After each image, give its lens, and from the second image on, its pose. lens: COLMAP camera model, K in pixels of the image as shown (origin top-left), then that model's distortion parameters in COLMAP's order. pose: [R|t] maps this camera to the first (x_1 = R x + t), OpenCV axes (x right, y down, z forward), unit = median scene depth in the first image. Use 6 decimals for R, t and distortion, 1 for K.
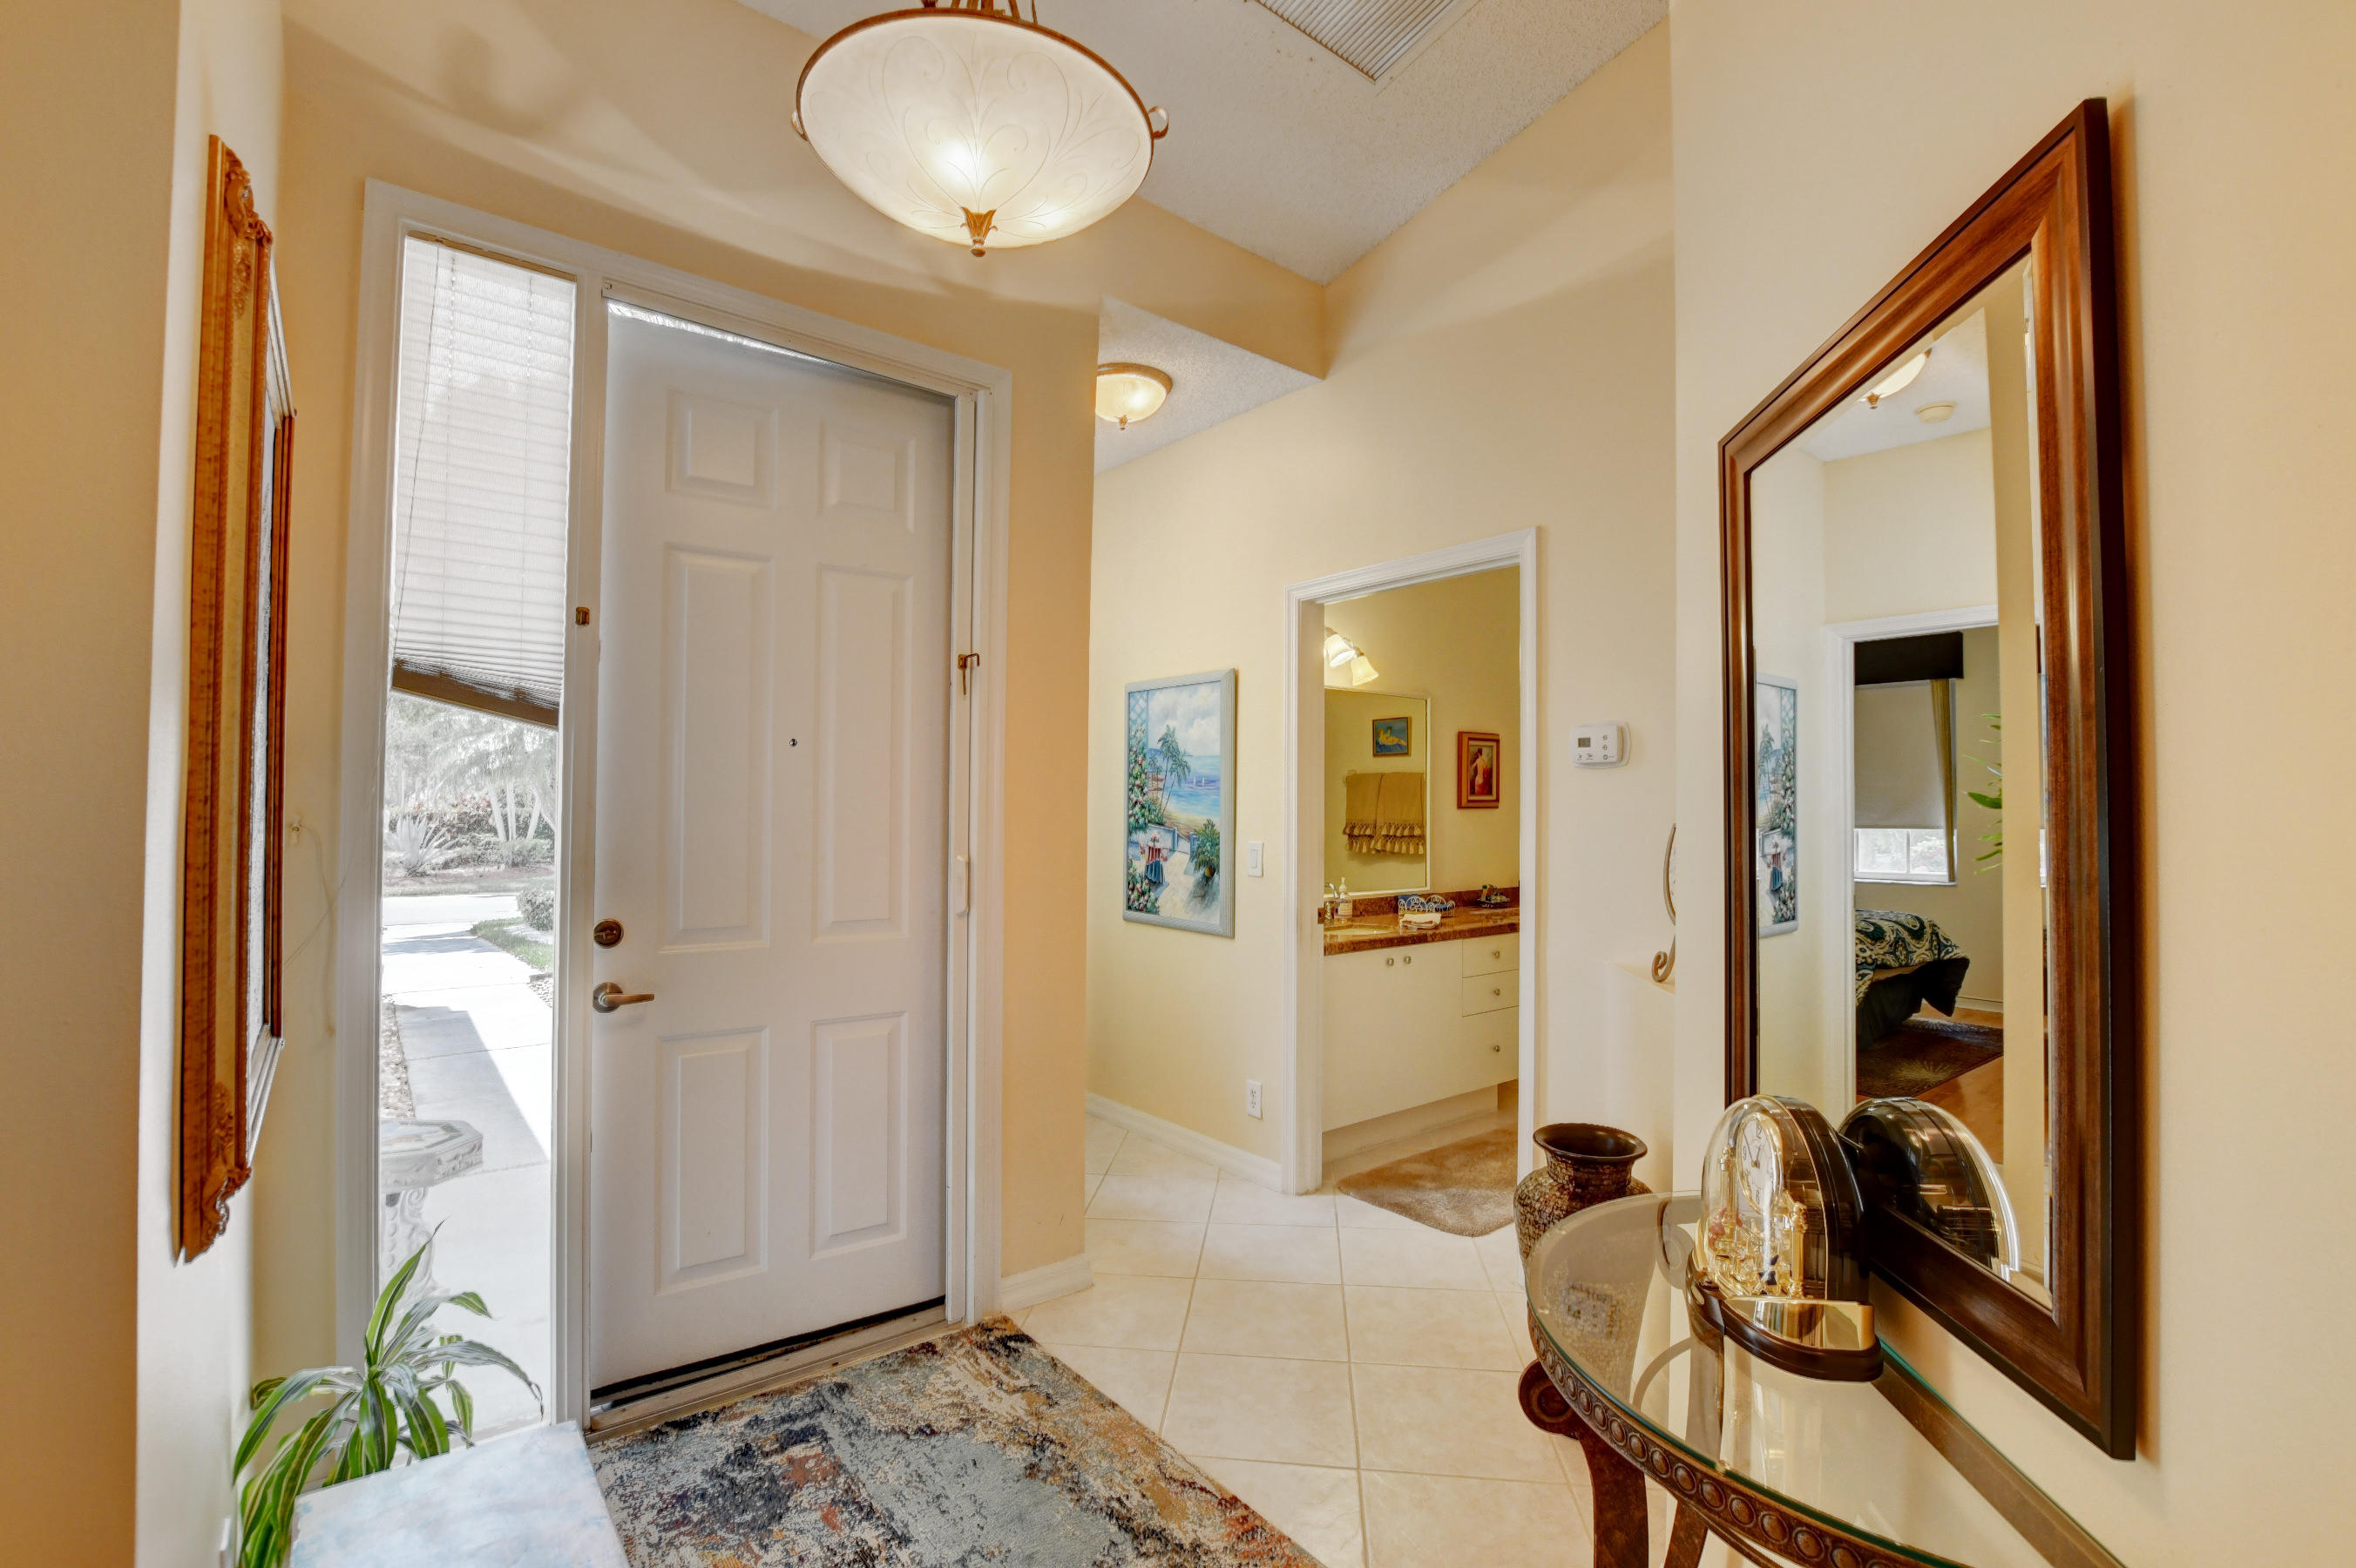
lens RADIAL K [[1040.5, 0, 1187.7], [0, 1040.5, 792.3], [0, 0, 1]] dist [-0.048597, 0.012088]
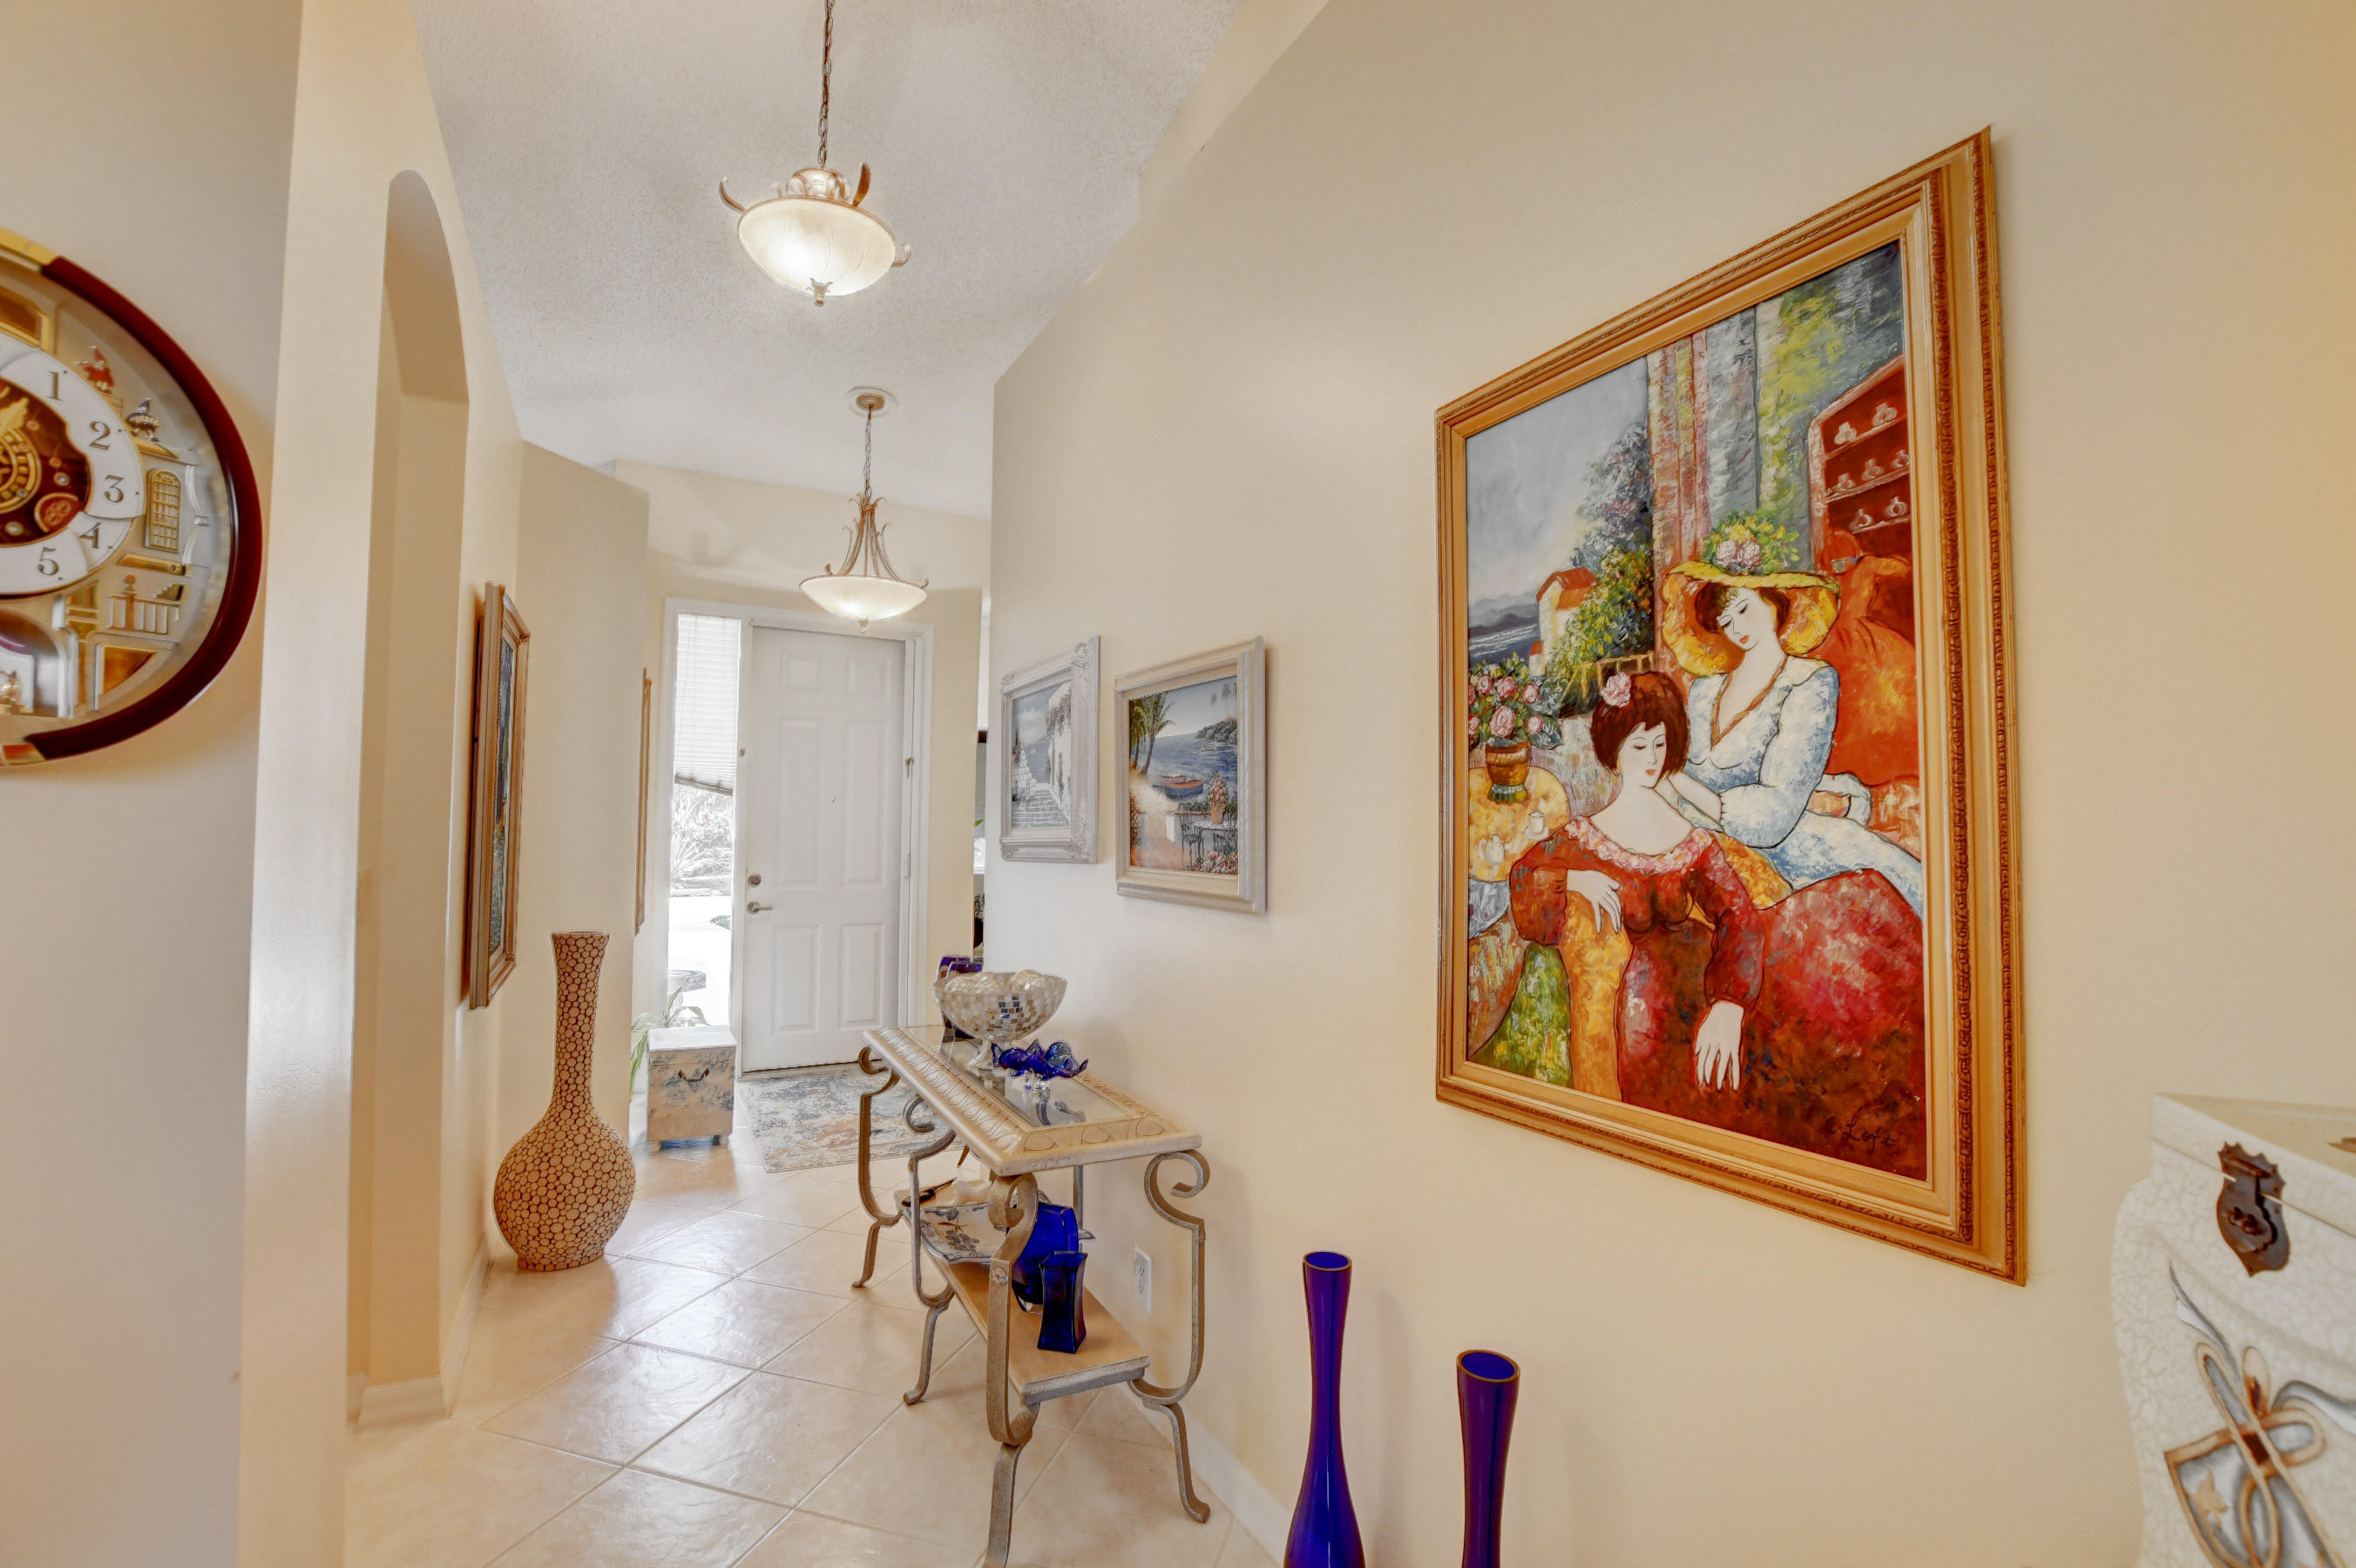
lens RADIAL K [[1040.5, 0, 1187.7], [0, 1040.5, 792.3], [0, 0, 1]] dist [-0.048597, 0.012088]
pose [[0.982973, -0.001947, -0.183738, 0.945628], [-0.001835, 0.999790, -0.020415, -0.025022], [0.183739, 0.020404, 0.982763, -1.283533]]
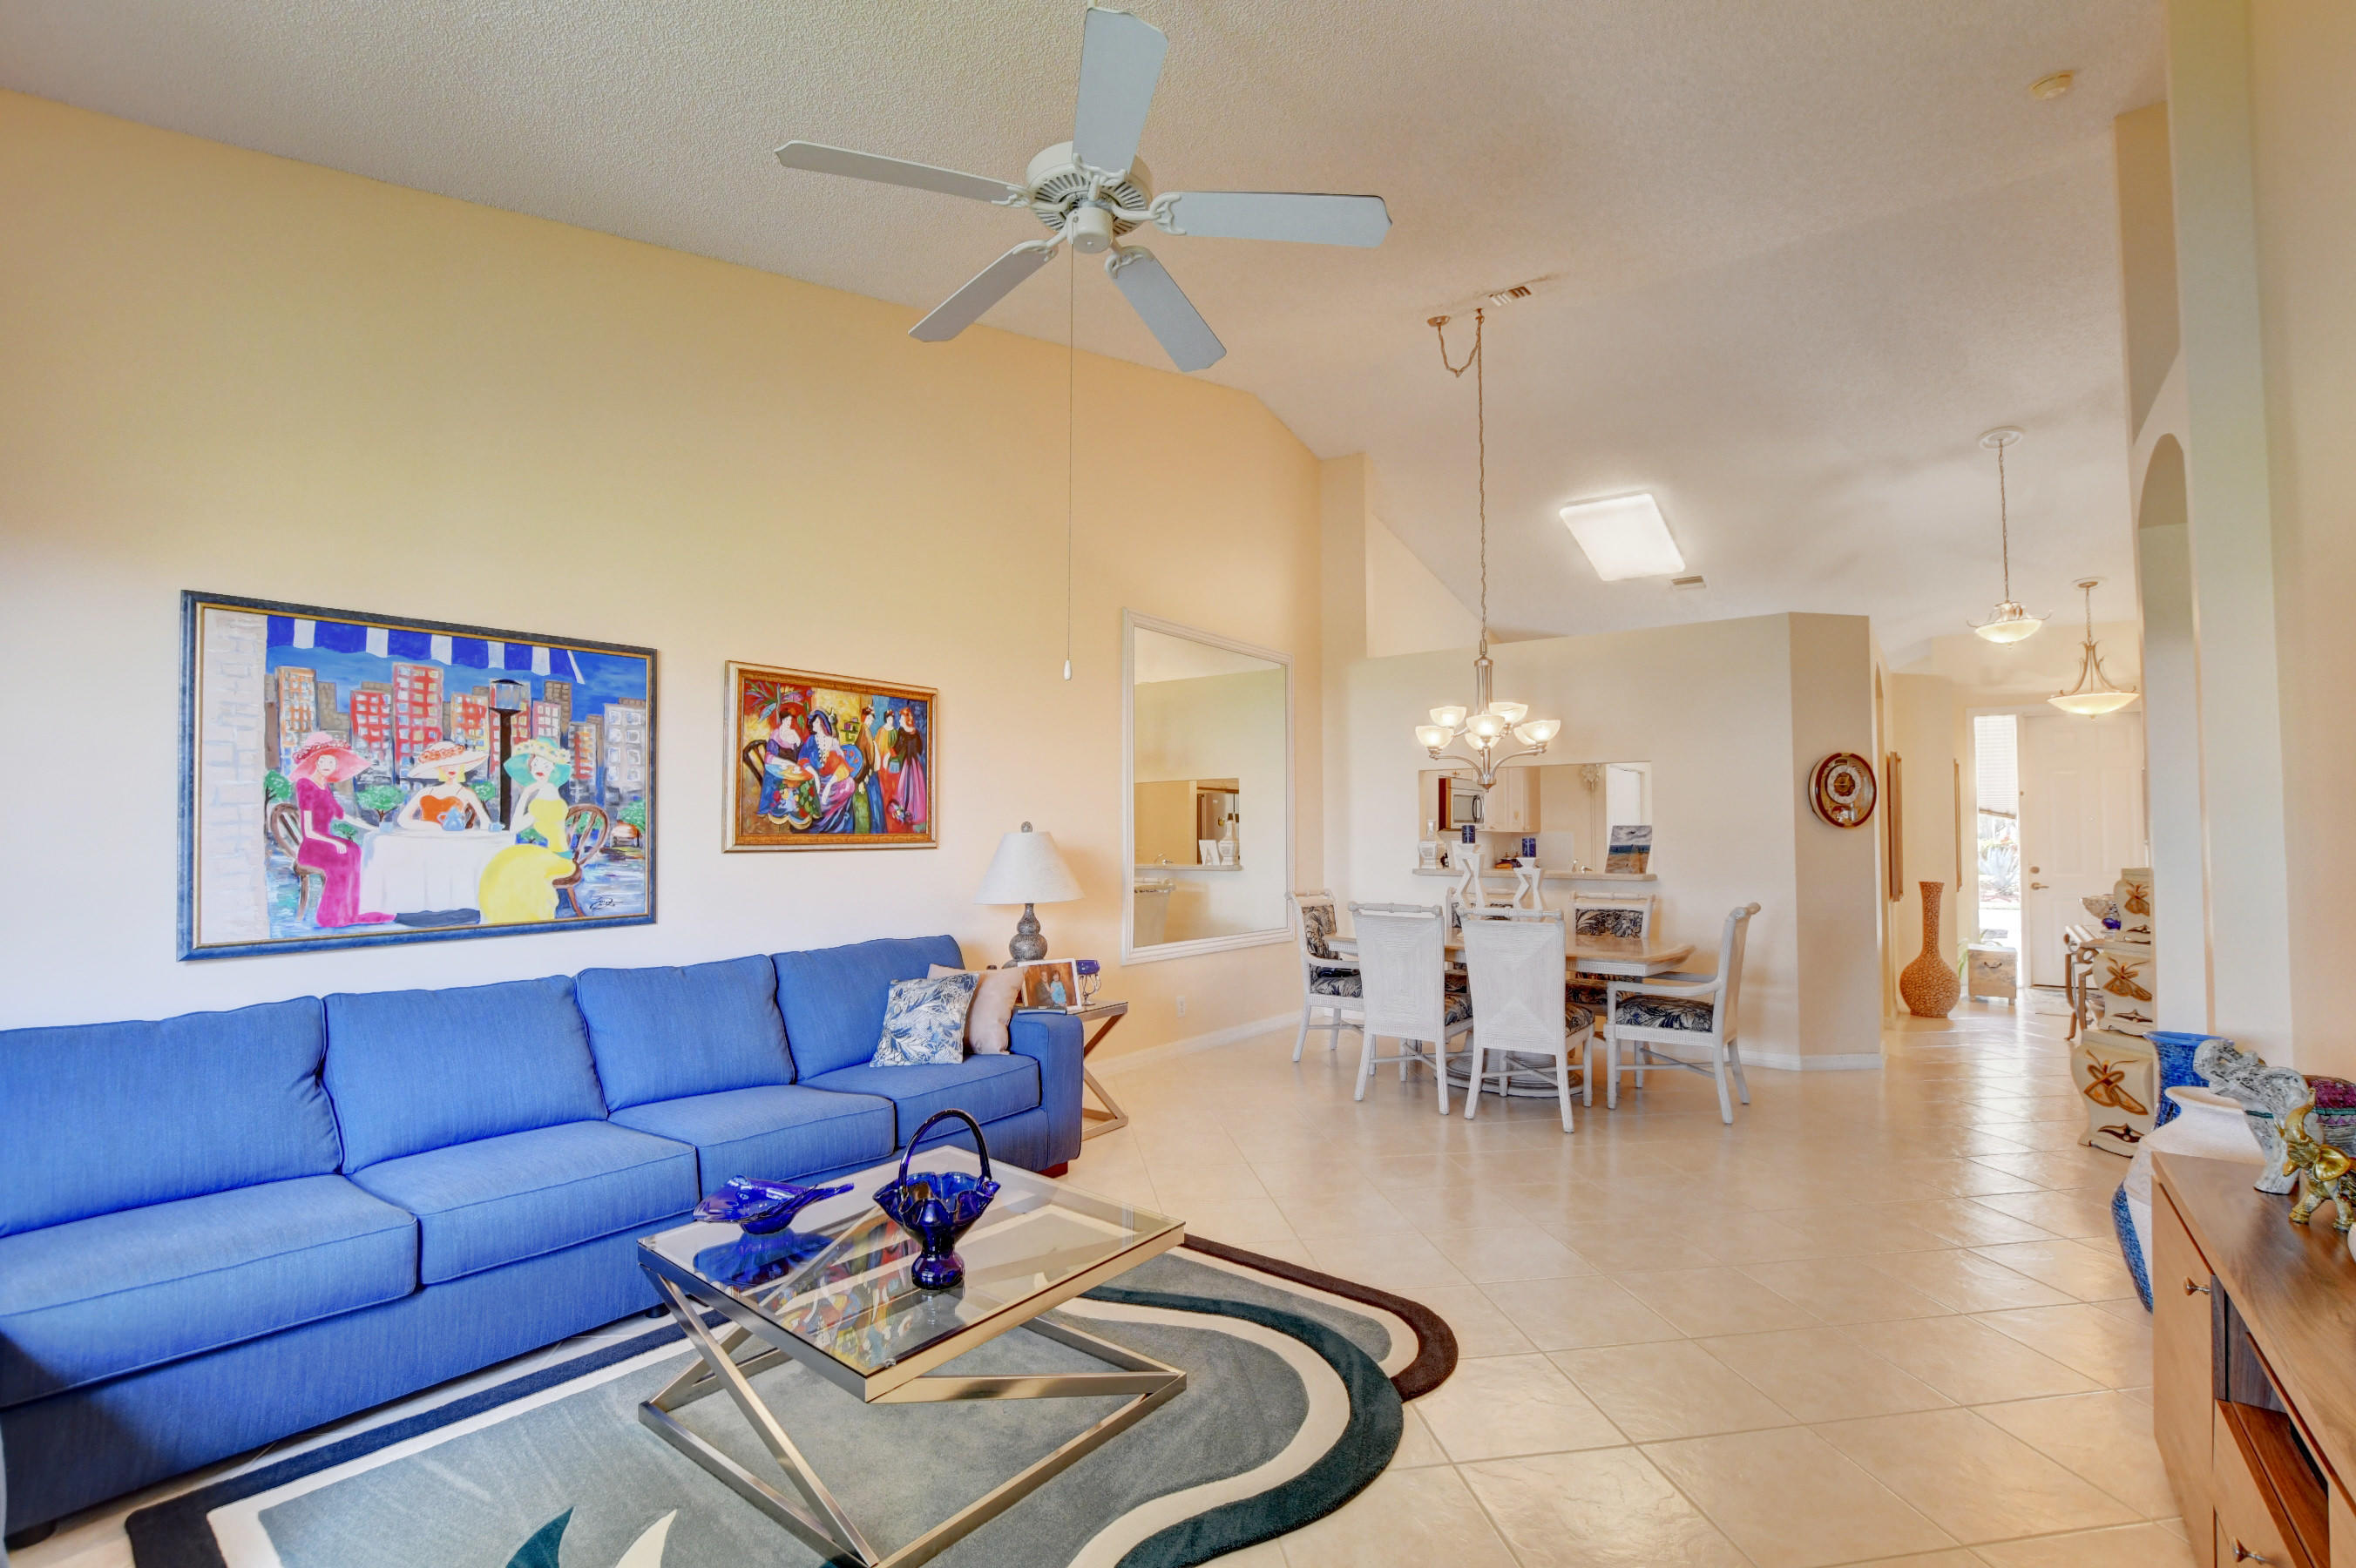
lens RADIAL K [[1040.5, 0, 1187.7], [0, 1040.5, 792.3], [0, 0, 1]] dist [-0.048597, 0.012088]
pose [[0.239694, -0.043955, -0.969853, 2.618503], [0.015693, 0.999019, -0.041398, -0.057481], [0.970722, -0.005297, 0.240149, -3.324856]]
